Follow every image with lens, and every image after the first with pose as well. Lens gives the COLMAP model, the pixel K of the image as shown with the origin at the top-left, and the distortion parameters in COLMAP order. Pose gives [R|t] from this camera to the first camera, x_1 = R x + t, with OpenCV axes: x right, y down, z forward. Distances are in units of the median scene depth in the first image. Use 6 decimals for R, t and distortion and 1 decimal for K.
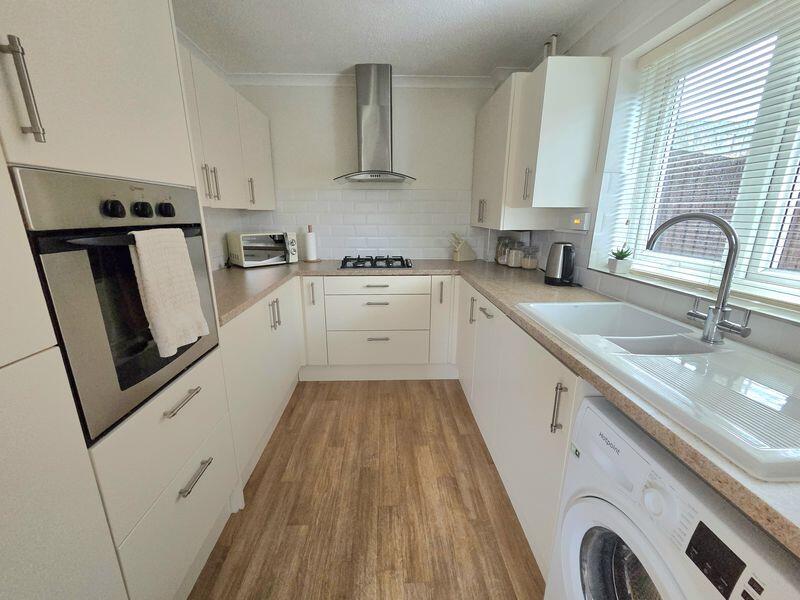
lens RADIAL K [[332.7, 0, 396.5], [0, 332.7, 301.1], [0, 0, 1]] dist [-0.000229, -0.000232]
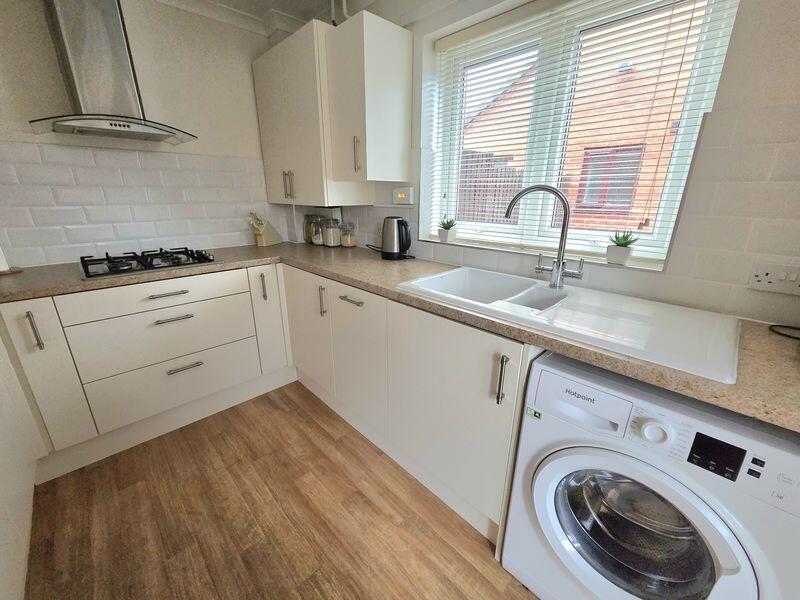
lens RADIAL K [[327.5, 0, 400.0], [0, 327.5, 300.0], [0, 0, 1]] dist [0.000722, -0.000264]
pose [[0.739807, -0.207273, 0.640096, -0.181858], [0.167643, 0.978147, 0.122981, -0.049211], [-0.651599, 0.016326, 0.758388, 0.241057]]
